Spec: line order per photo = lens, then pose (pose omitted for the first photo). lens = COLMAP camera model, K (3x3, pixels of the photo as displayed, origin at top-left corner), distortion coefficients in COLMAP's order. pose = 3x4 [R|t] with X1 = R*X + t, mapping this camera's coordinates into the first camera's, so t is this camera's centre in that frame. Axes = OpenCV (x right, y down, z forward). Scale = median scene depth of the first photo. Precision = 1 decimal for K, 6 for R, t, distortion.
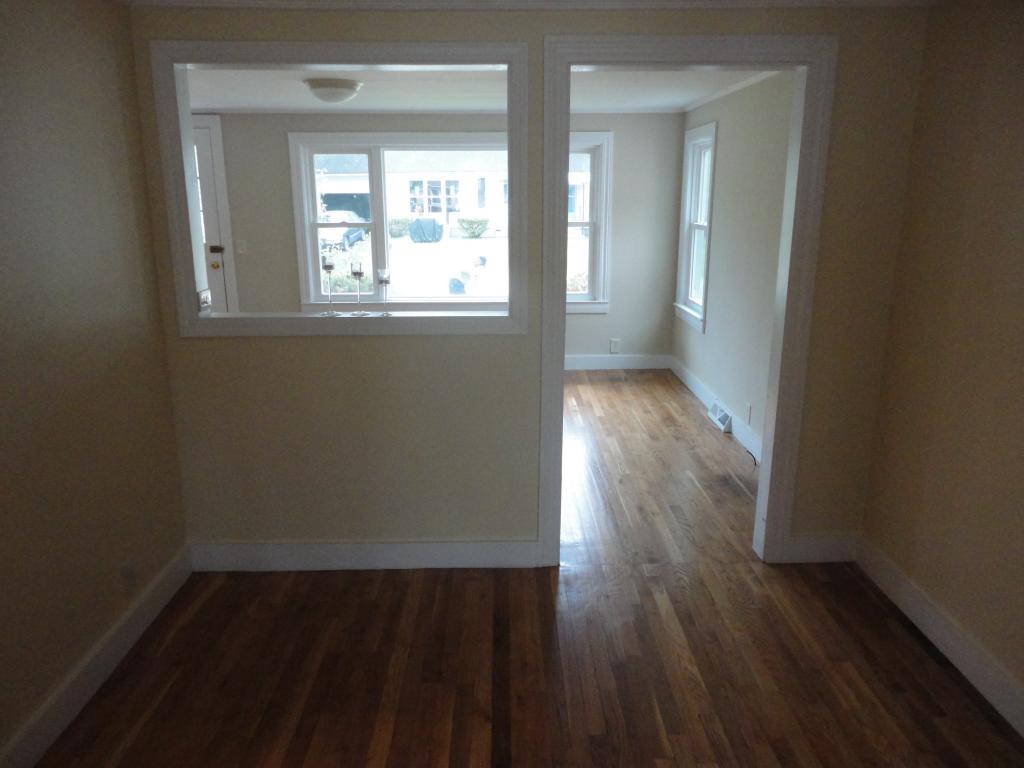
lens RADIAL K [[746.2, 0, 510.5], [0, 746.2, 380.4], [0, 0, 1]] dist [0.002668, -0.002175]
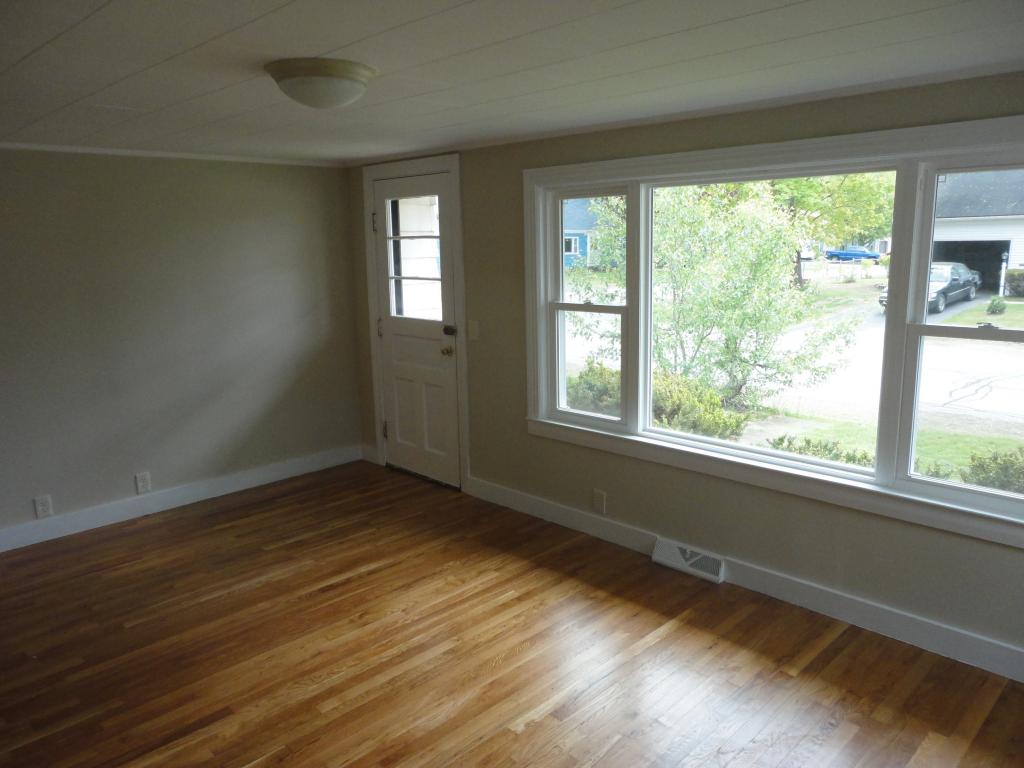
lens RADIAL K [[746.2, 0, 510.5], [0, 746.2, 380.4], [0, 0, 1]] dist [0.002668, -0.002175]
pose [[0.697199, 0.123121, -0.706225, 0.378498], [-0.165821, 0.986122, 0.008215, -0.287650], [0.697436, 0.111380, 0.707939, 1.042742]]
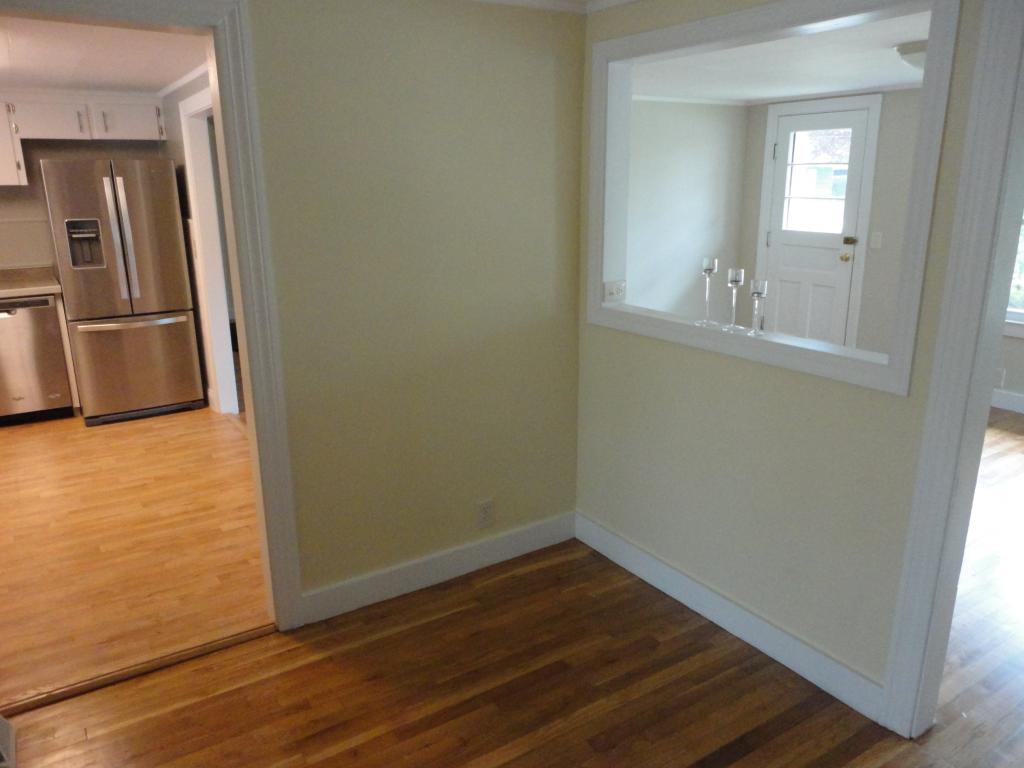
lens RADIAL K [[746.2, 0, 510.5], [0, 746.2, 380.4], [0, 0, 1]] dist [0.002668, -0.002175]
pose [[0.538031, 0.220468, -0.813583, 0.354325], [-0.200229, 0.970991, 0.130709, -0.087469], [0.818799, 0.092577, 0.566567, 0.286850]]
